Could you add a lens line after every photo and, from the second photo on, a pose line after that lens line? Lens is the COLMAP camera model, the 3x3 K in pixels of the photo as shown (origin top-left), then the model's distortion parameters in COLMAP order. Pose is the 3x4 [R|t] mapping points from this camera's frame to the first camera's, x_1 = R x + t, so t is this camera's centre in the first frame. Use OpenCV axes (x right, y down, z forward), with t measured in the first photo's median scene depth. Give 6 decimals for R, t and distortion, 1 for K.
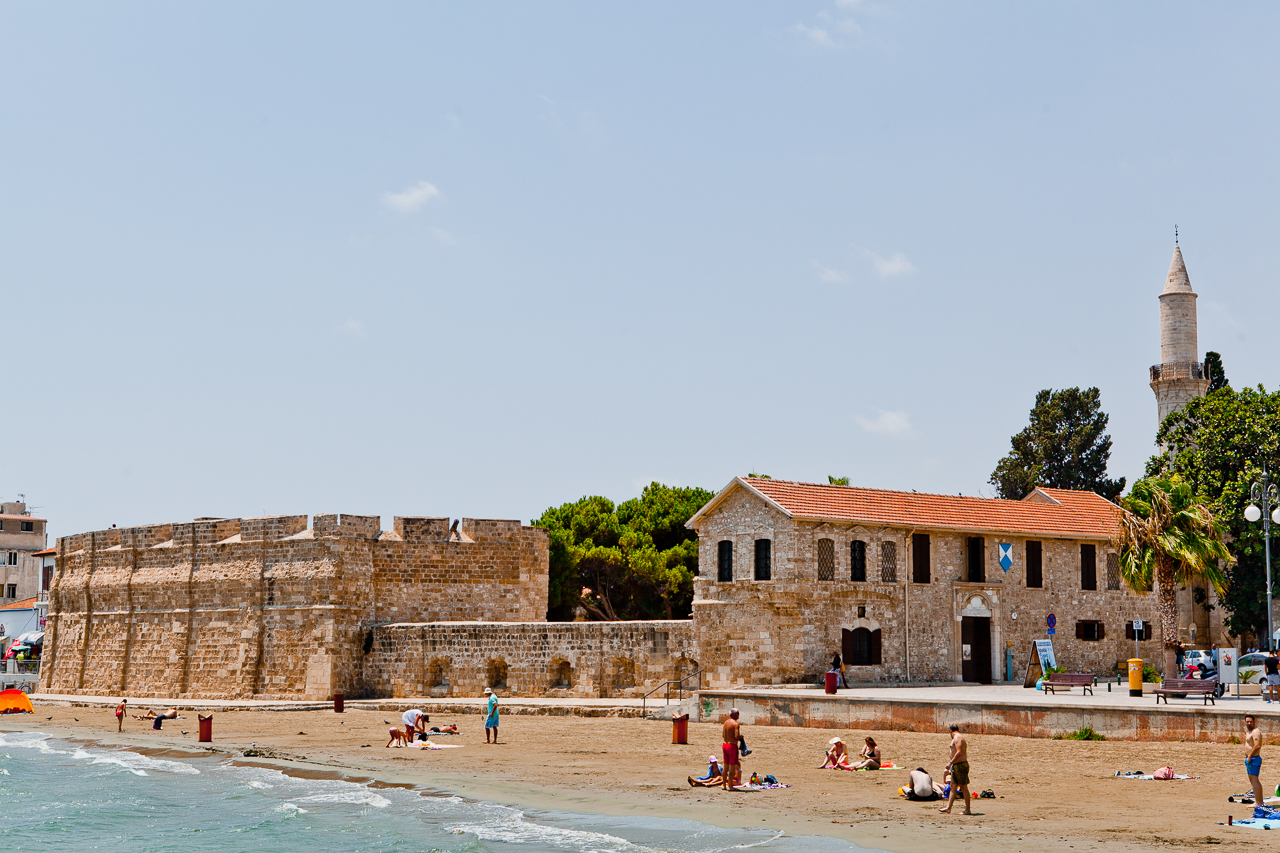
lens RADIAL K [[2118.0, 0, 640.0], [0, 2118.0, 426.5], [0, 0, 1]] dist [-0.023925, -0.031538]
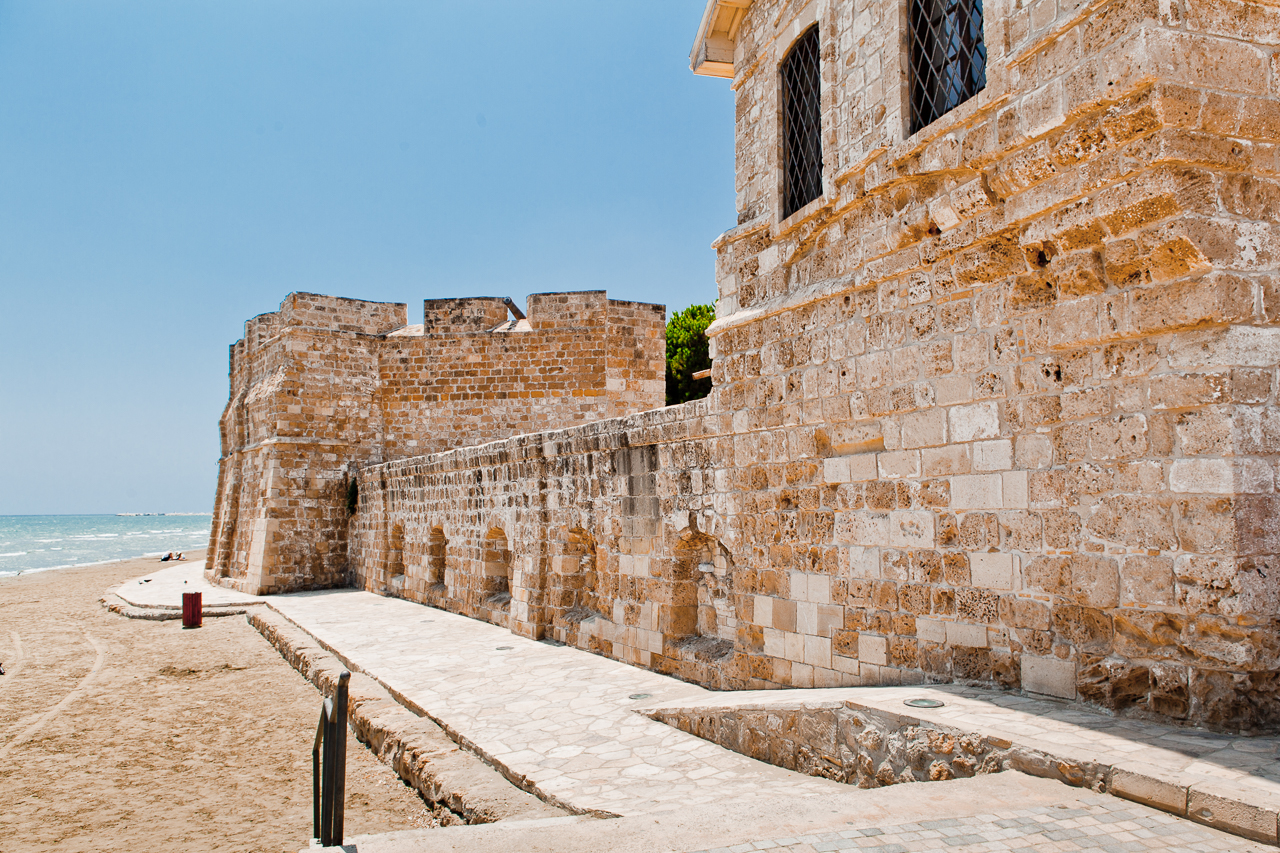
lens RADIAL K [[923.2, 0, 648.2], [0, 923.2, 449.9], [0, 0, 1]] dist [-0.005578, -0.001256]
pose [[0.923959, -0.036470, -0.380750, 0.058446], [0.055250, 0.997730, 0.038509, 0.089004], [0.378481, -0.056617, 0.923876, 0.844535]]
